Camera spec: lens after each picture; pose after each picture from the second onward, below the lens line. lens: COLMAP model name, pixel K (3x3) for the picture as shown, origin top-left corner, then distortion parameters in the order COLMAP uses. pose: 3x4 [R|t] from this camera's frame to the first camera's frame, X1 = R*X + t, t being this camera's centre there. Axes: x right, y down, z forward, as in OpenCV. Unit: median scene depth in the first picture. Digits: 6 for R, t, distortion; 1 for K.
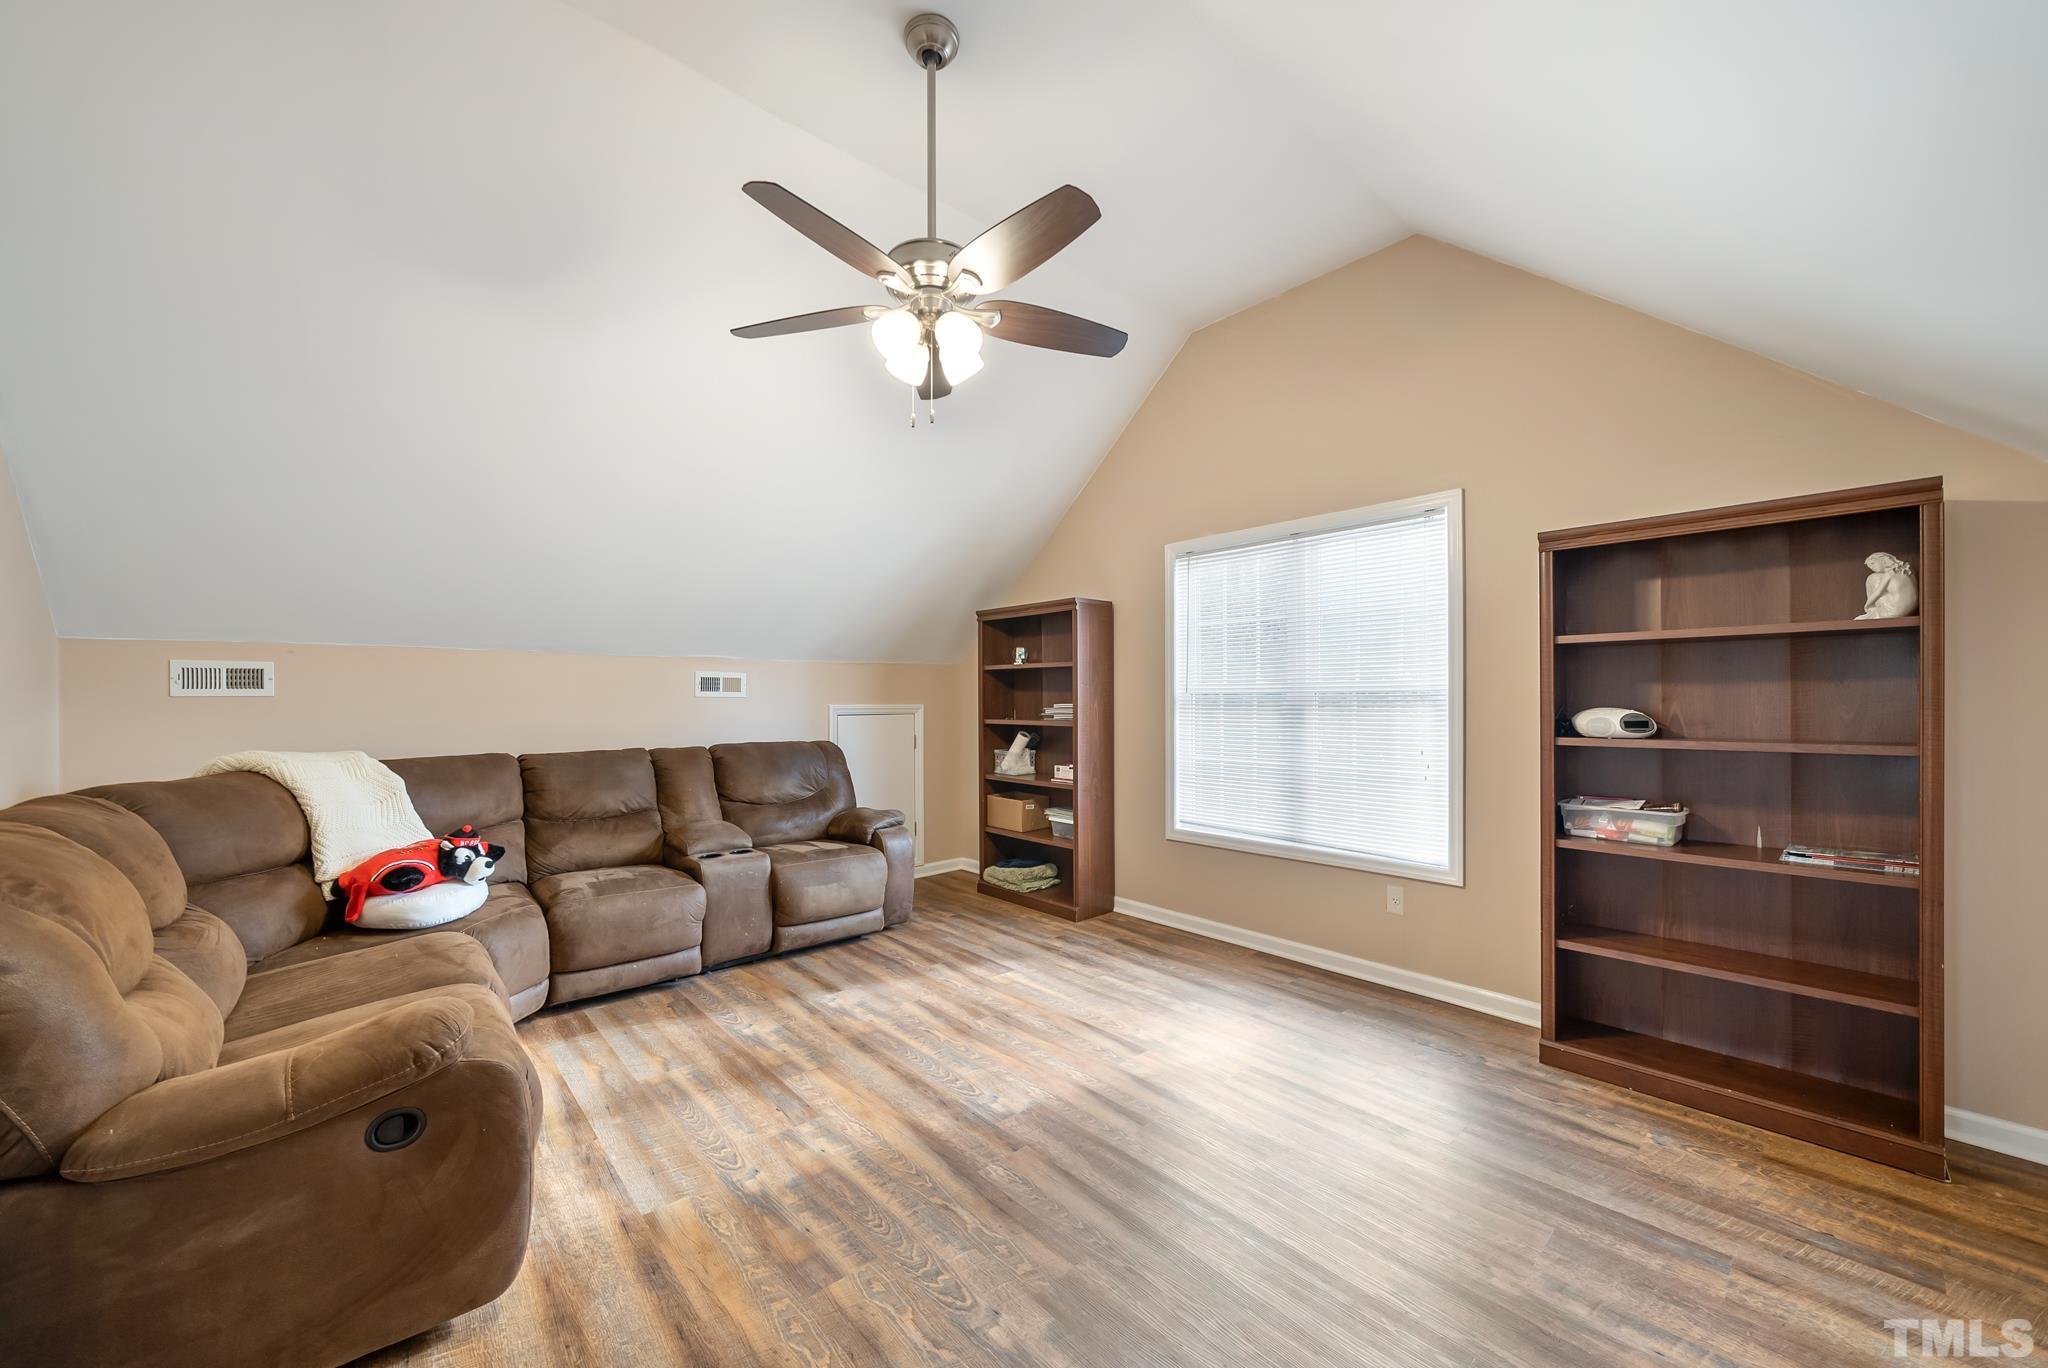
lens RADIAL K [[756.9, 0, 1027.5], [0, 756.9, 690.3], [0, 0, 1]] dist [-0.002221, -0.000286]
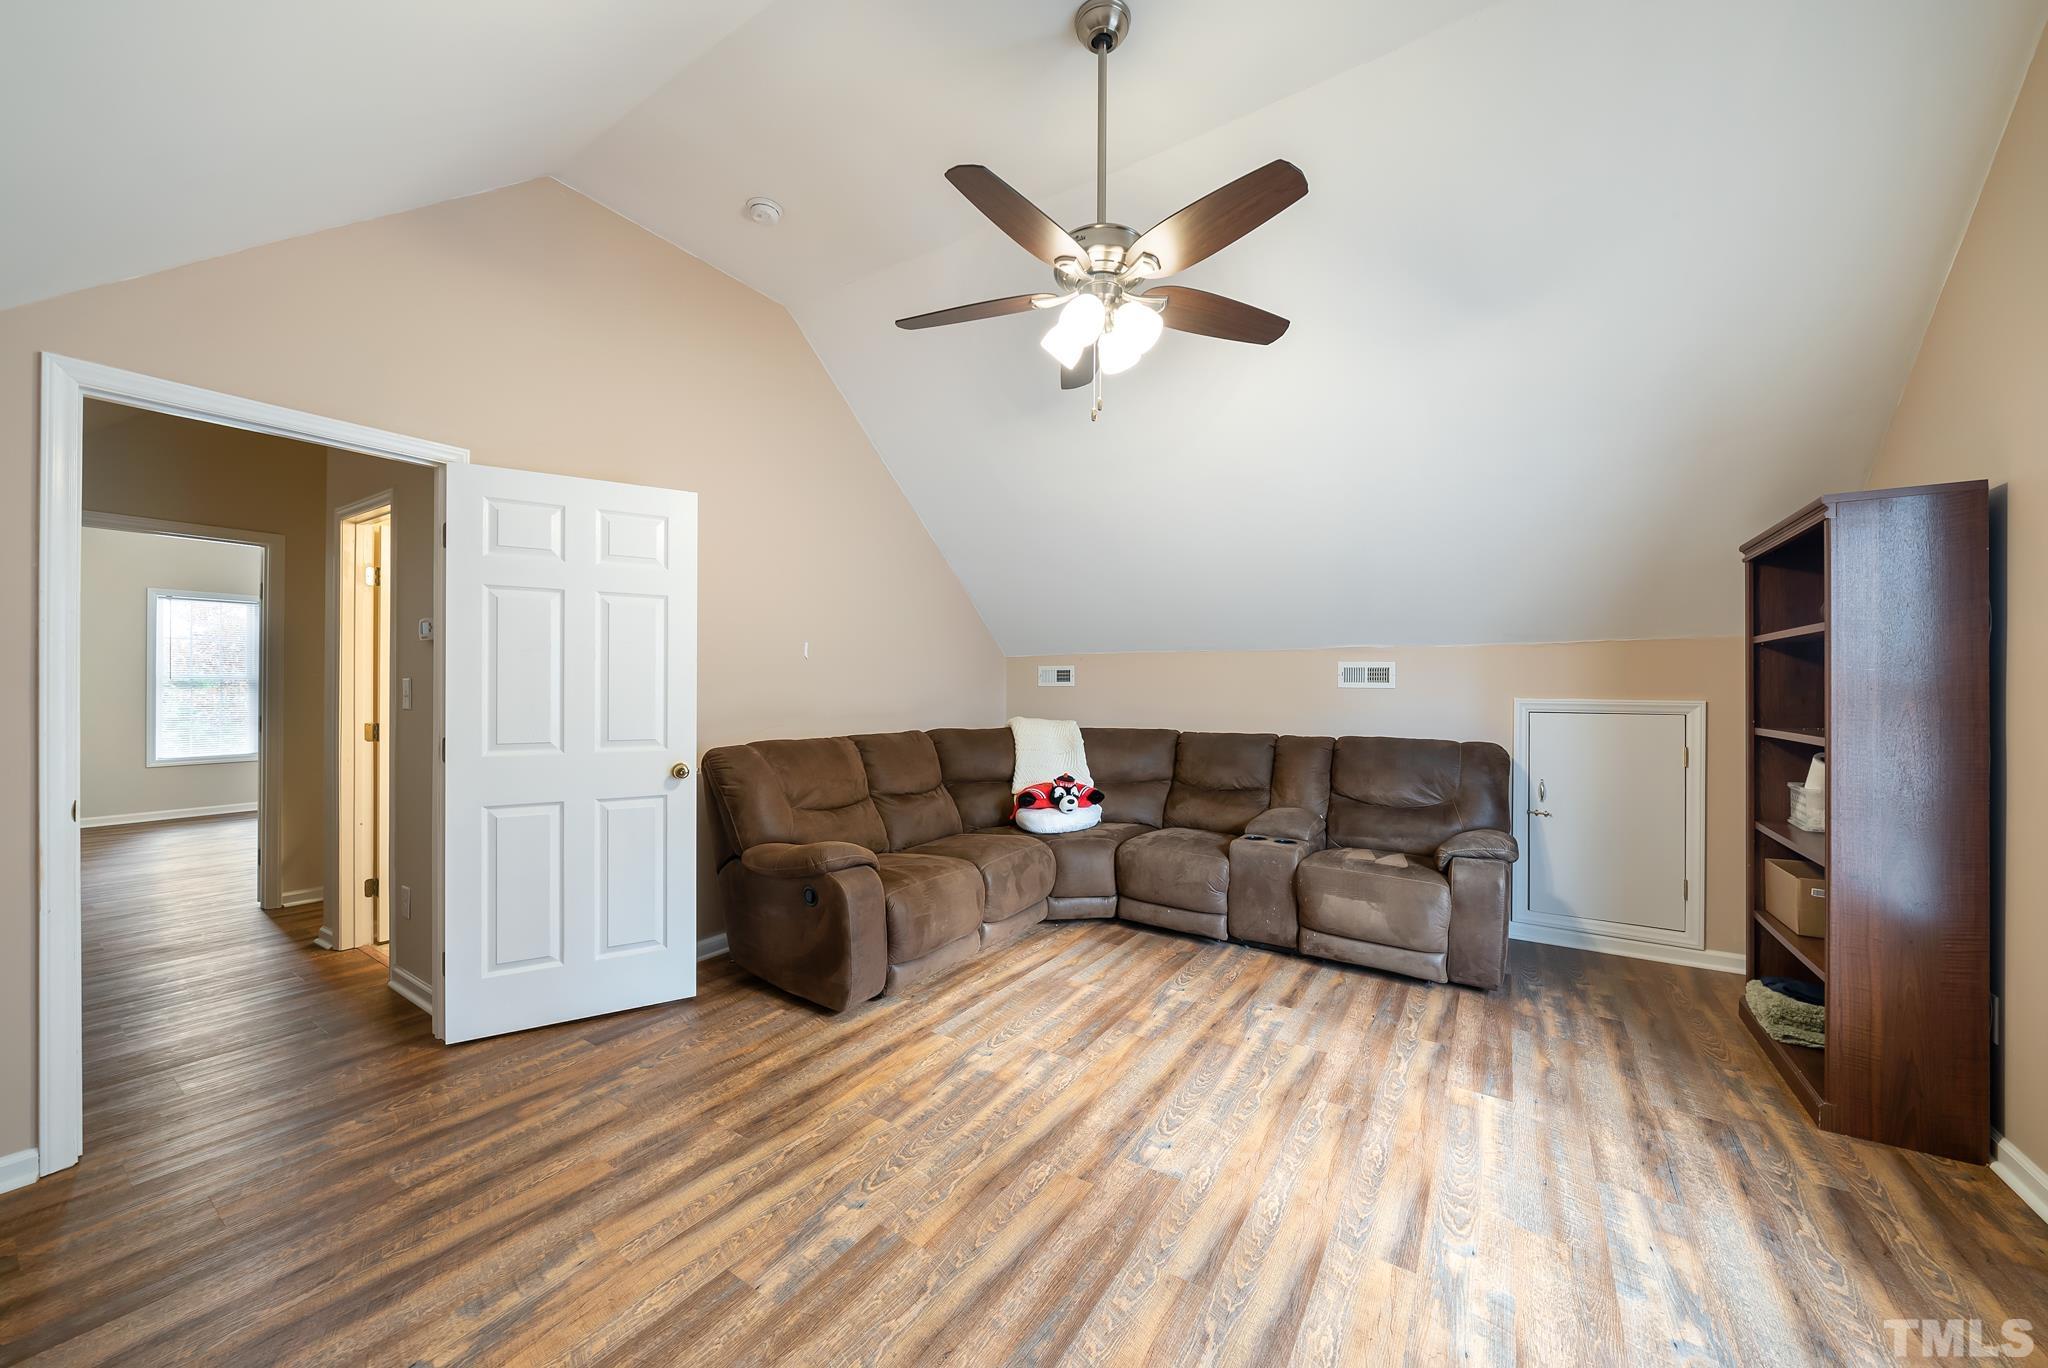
lens RADIAL K [[756.9, 0, 1027.5], [0, 756.9, 690.3], [0, 0, 1]] dist [-0.002221, -0.000286]
pose [[0.241952, 0.005410, -0.970273, 0.576723], [0.004027, 0.999970, 0.006580, 0.004813], [0.970280, -0.005499, 0.241923, 0.480468]]
